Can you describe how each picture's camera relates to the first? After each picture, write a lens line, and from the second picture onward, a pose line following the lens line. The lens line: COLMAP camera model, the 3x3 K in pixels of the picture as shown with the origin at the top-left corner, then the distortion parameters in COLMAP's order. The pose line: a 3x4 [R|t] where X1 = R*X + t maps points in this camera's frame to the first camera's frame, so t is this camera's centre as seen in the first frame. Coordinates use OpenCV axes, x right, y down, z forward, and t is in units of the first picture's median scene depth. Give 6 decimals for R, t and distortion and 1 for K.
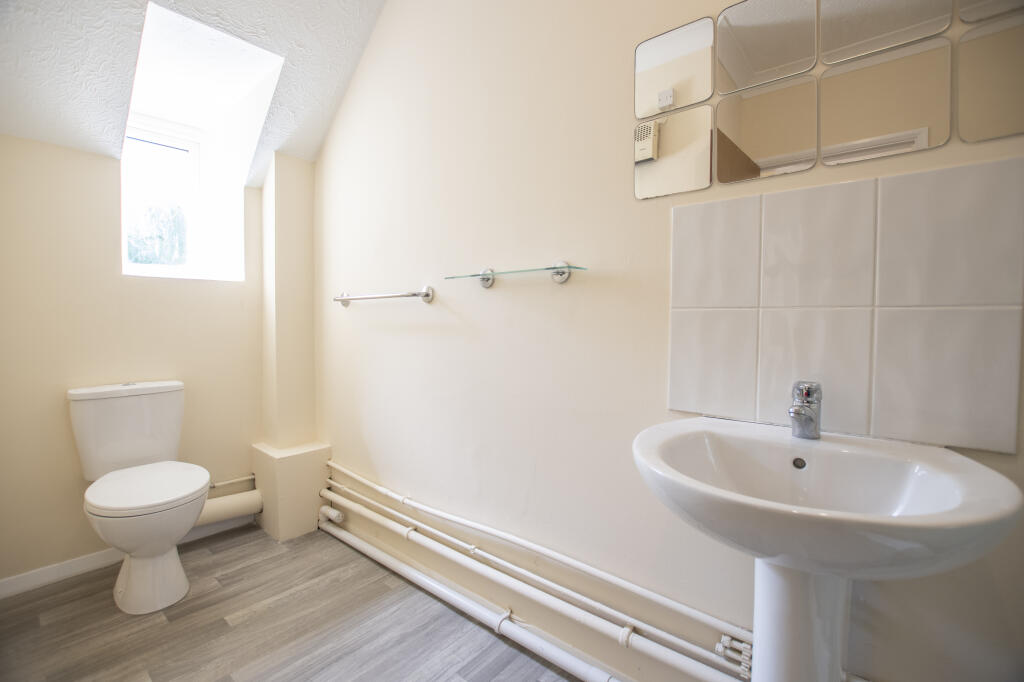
lens RADIAL K [[458.3, 0, 512.0], [0, 458.3, 341.0], [0, 0, 1]] dist [-0.002332, 0.000207]
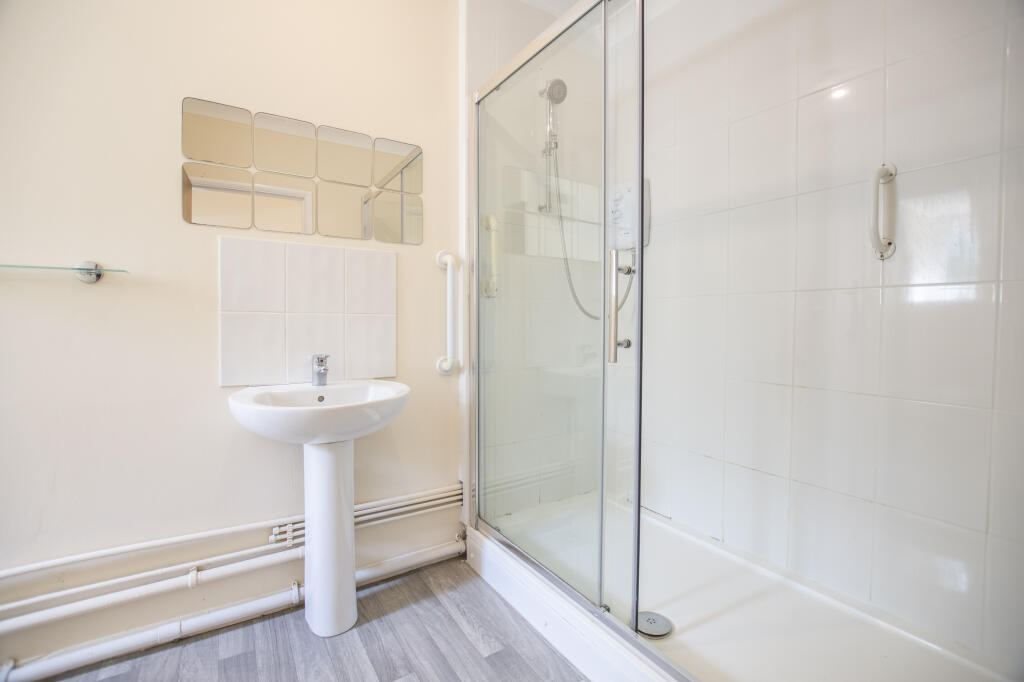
lens RADIAL K [[458.3, 0, 512.0], [0, 458.3, 341.0], [0, 0, 1]] dist [-0.002332, 0.000207]
pose [[0.297559, -0.033781, 0.954106, -0.733163], [0.045490, 0.998740, 0.021174, 0.029320], [-0.953619, 0.037101, 0.298721, -0.227179]]
